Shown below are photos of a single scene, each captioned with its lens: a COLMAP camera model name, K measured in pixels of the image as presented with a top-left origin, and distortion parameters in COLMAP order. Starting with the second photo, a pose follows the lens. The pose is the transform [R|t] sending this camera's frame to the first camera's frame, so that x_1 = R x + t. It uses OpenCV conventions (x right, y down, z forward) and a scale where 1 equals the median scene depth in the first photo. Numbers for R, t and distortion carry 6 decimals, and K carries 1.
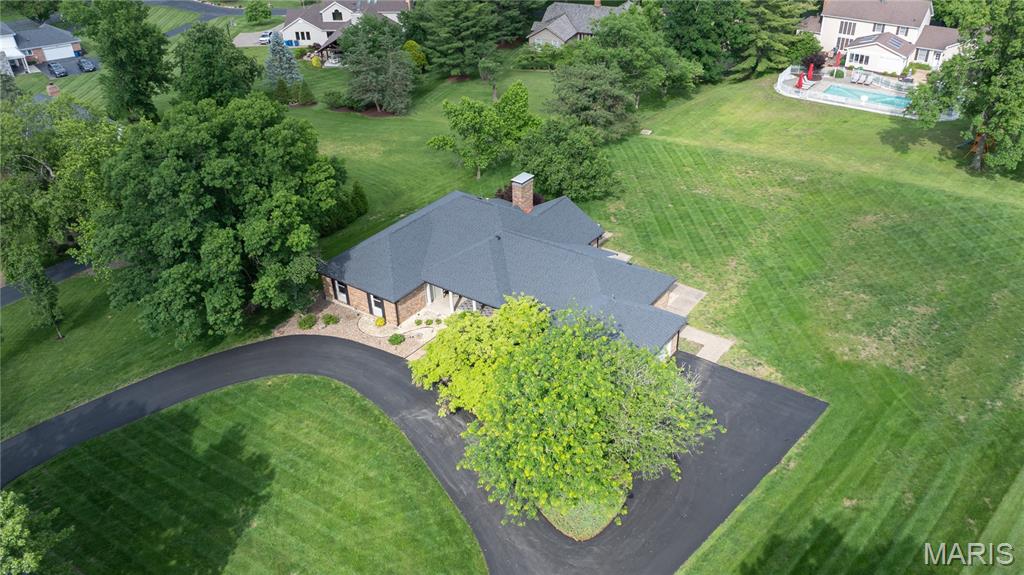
lens RADIAL K [[828.1, 0, 553.7], [0, 828.1, 313.2], [0, 0, 1]] dist [-0.021354, -0.000119]
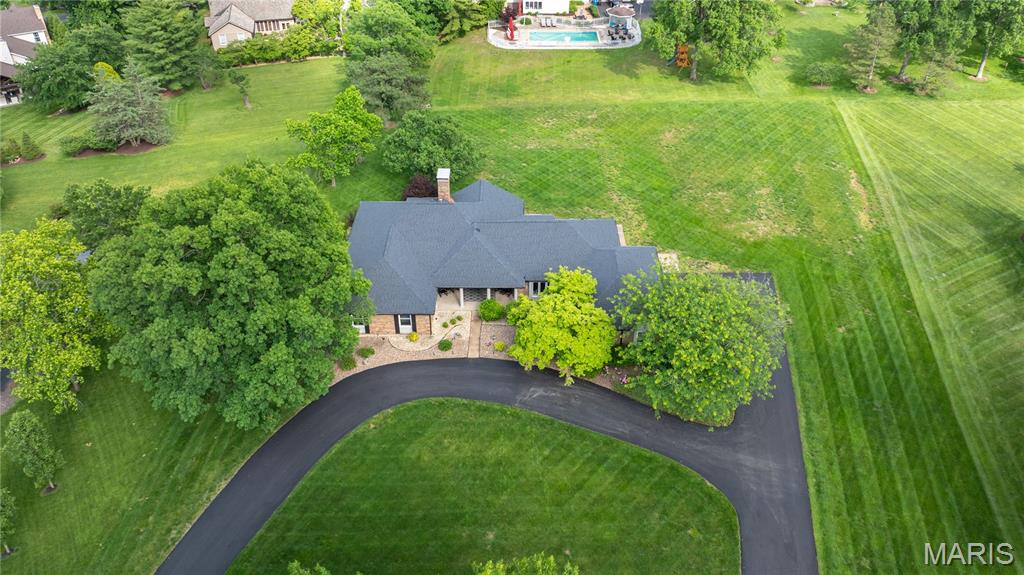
lens RADIAL K [[806.8, 0, 530.1], [0, 806.8, 286.1], [0, 0, 1]] dist [-0.015544, -0.002041]
pose [[0.823608, -0.320278, 0.468073, -0.475620], [0.295876, 0.946722, 0.127178, -0.120094], [-0.483867, 0.033746, 0.874490, 0.012947]]
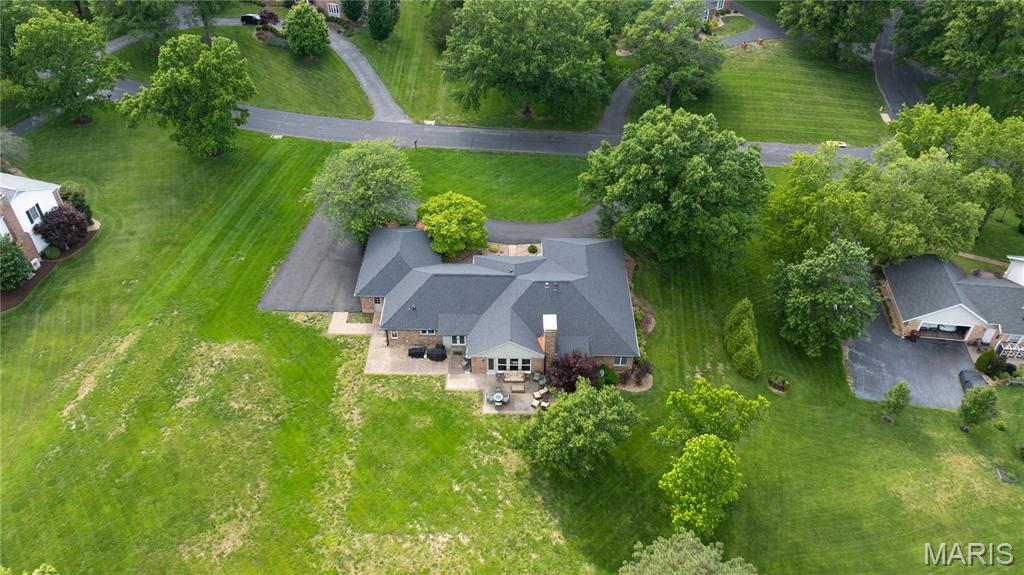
lens RADIAL K [[755.8, 0, 512.0], [0, 755.8, 287.5], [0, 0, 1]] dist [-0.018670, 0.001224]
pose [[-0.835555, 0.389739, -0.387236, 0.348242], [-0.264180, 0.332985, 0.905169, -1.000529], [0.481723, 0.858618, -0.175266, 1.085511]]
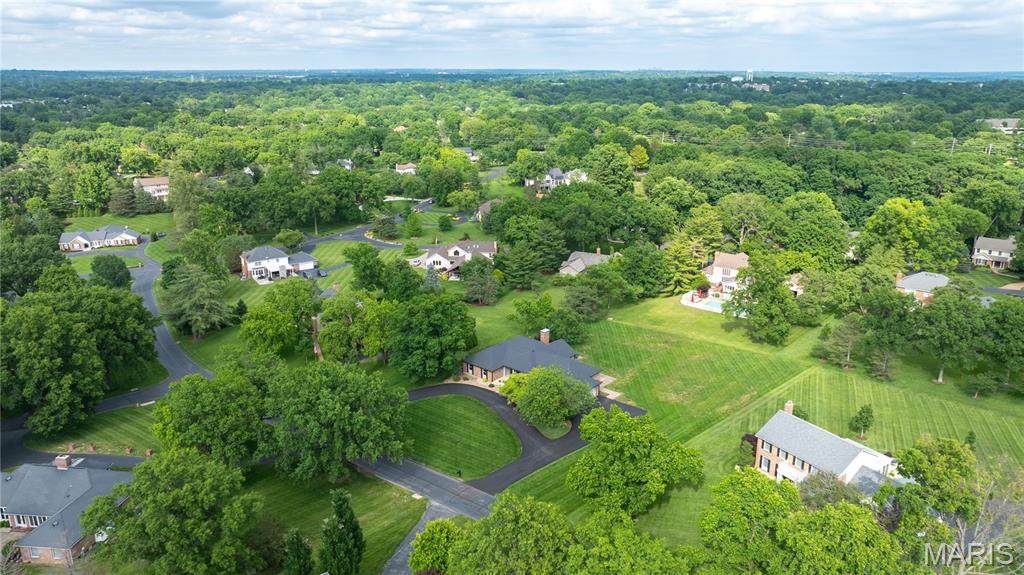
lens RADIAL K [[755.8, 0, 512.0], [0, 755.8, 287.5], [0, 0, 1]] dist [-0.018670, 0.001224]
pose [[0.992346, 0.041876, -0.116171, 0.115084], [-0.072200, 0.959952, -0.270701, 0.313317], [0.100183, 0.277017, 0.955628, -1.133793]]
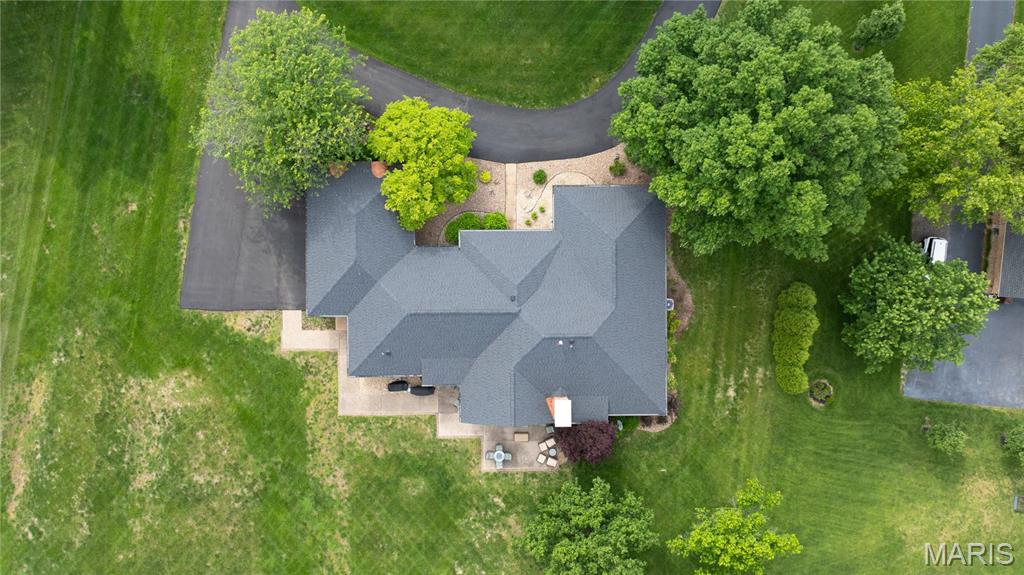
lens RADIAL K [[755.8, 0, 512.0], [0, 755.8, 287.5], [0, 0, 1]] dist [-0.018670, 0.001224]
pose [[-0.828340, 0.560107, 0.011521, -0.075530], [-0.291021, -0.447780, 0.845459, -0.715023], [0.478706, 0.696975, 0.533916, 0.464332]]
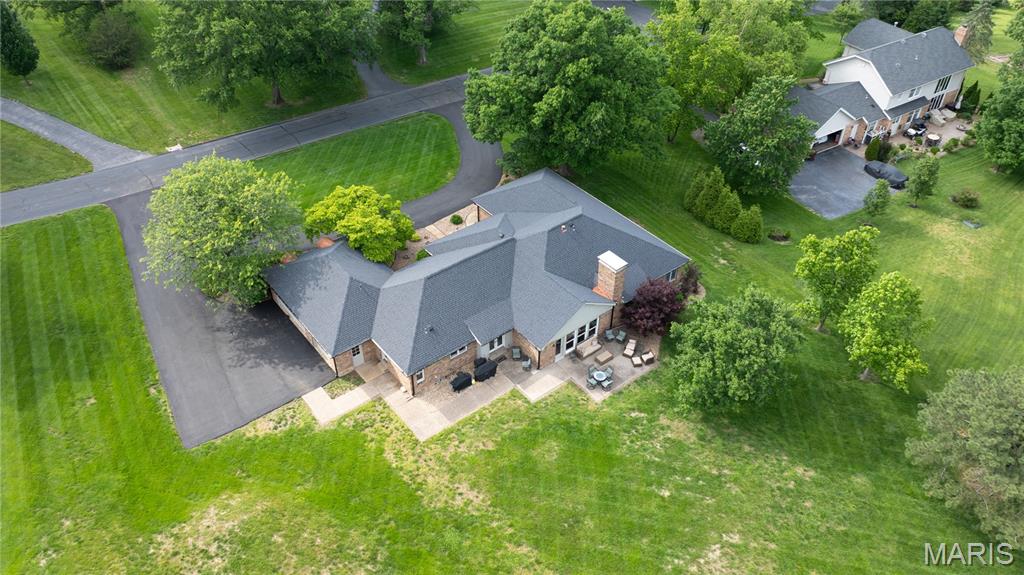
lens RADIAL K [[749.2, 0, 507.0], [0, 749.2, 301.9], [0, 0, 1]] dist [-0.024346, -0.000906]
pose [[-0.311221, 0.658491, -0.685223, 0.527089], [-0.491483, 0.505595, 0.709097, -0.599124], [0.813380, 0.557461, 0.166285, 0.795454]]
